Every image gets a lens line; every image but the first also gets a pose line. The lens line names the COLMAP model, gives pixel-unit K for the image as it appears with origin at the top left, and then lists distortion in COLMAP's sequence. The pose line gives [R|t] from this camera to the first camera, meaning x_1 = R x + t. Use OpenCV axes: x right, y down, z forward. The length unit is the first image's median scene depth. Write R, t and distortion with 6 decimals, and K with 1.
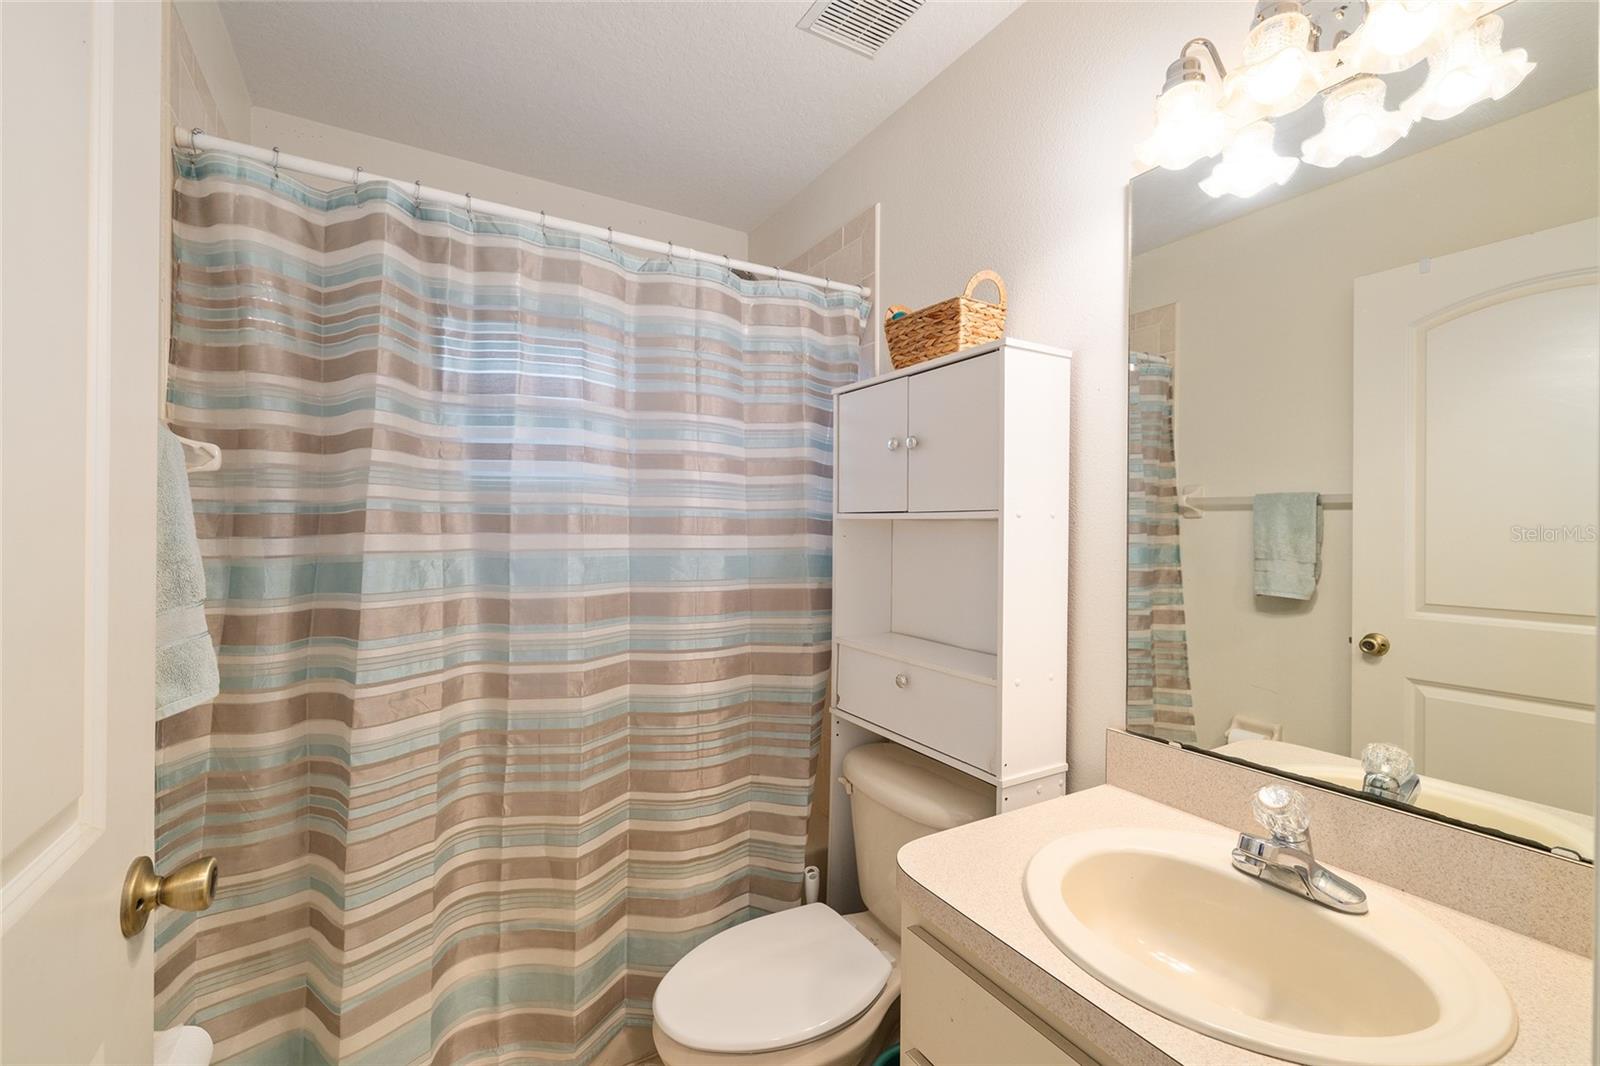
lens RADIAL K [[673.8, 0, 803.3], [0, 673.8, 530.5], [0, 0, 1]] dist [-0.000107, 0.000071]
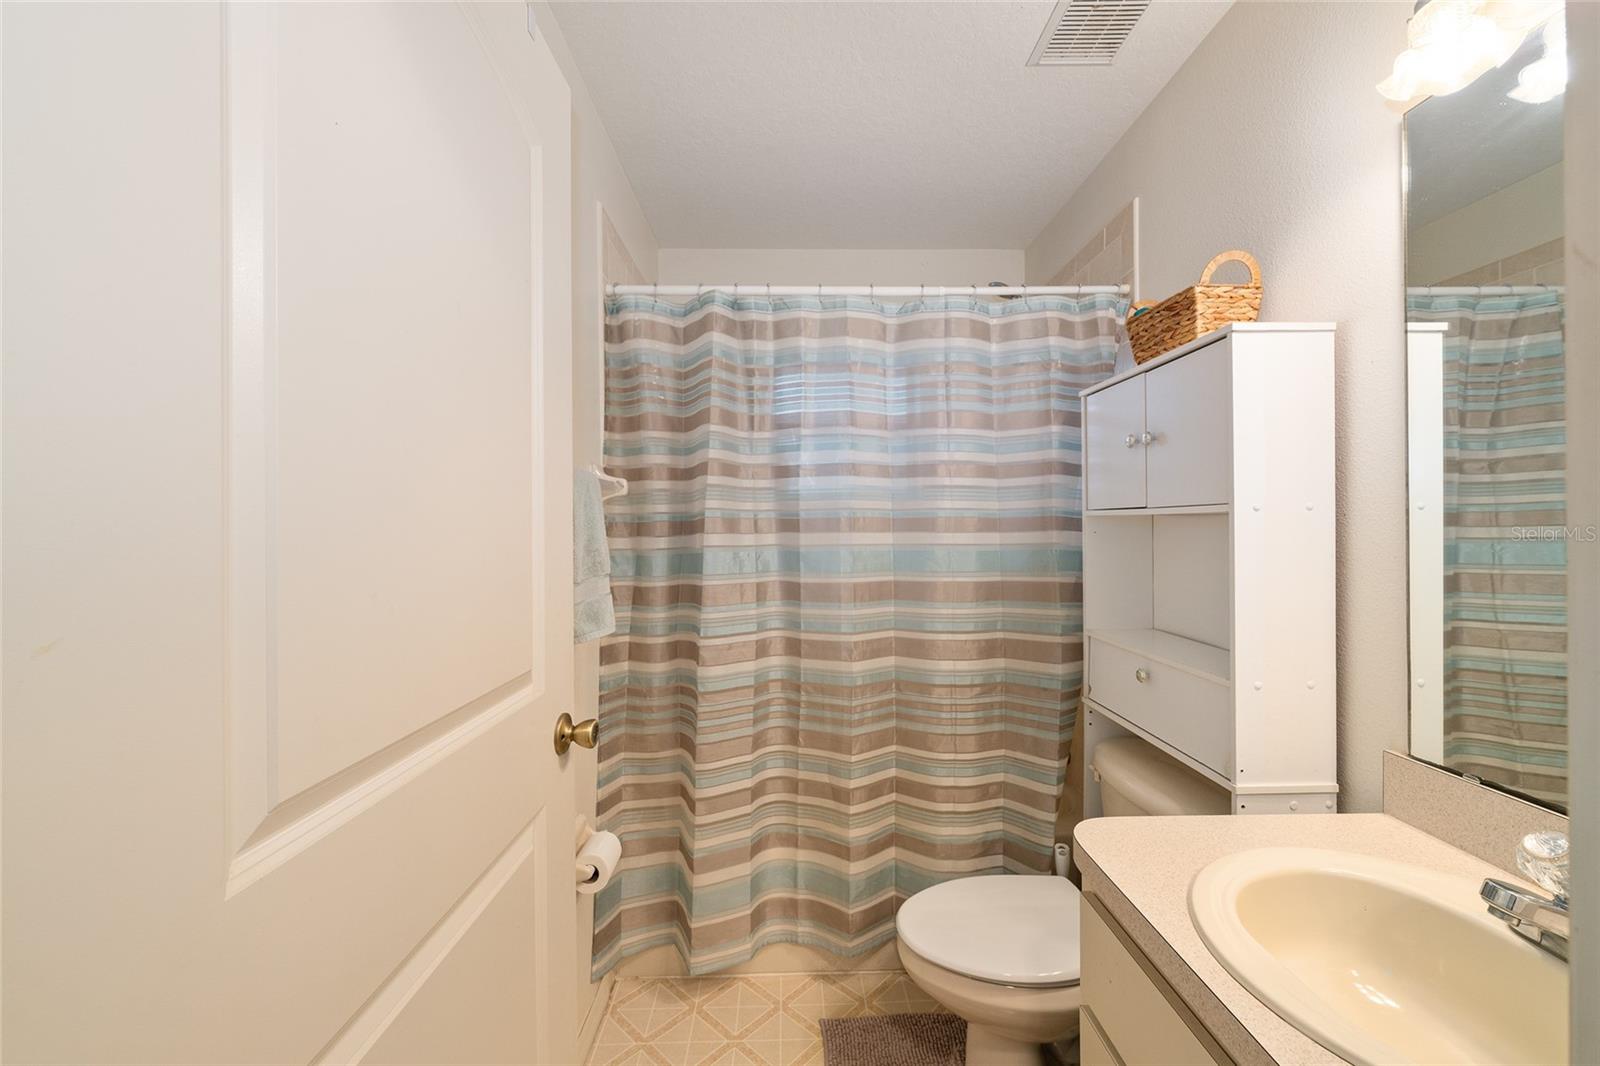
lens RADIAL K [[619.0, 0, 803.3], [0, 619.0, 528.9], [0, 0, 1]] dist [0.001086, -0.000008]
pose [[0.871355, -0.012895, -0.490484, 0.164125], [0.012655, 0.999913, -0.003807, 0.001530], [0.490490, -0.002890, 0.871442, -0.055700]]
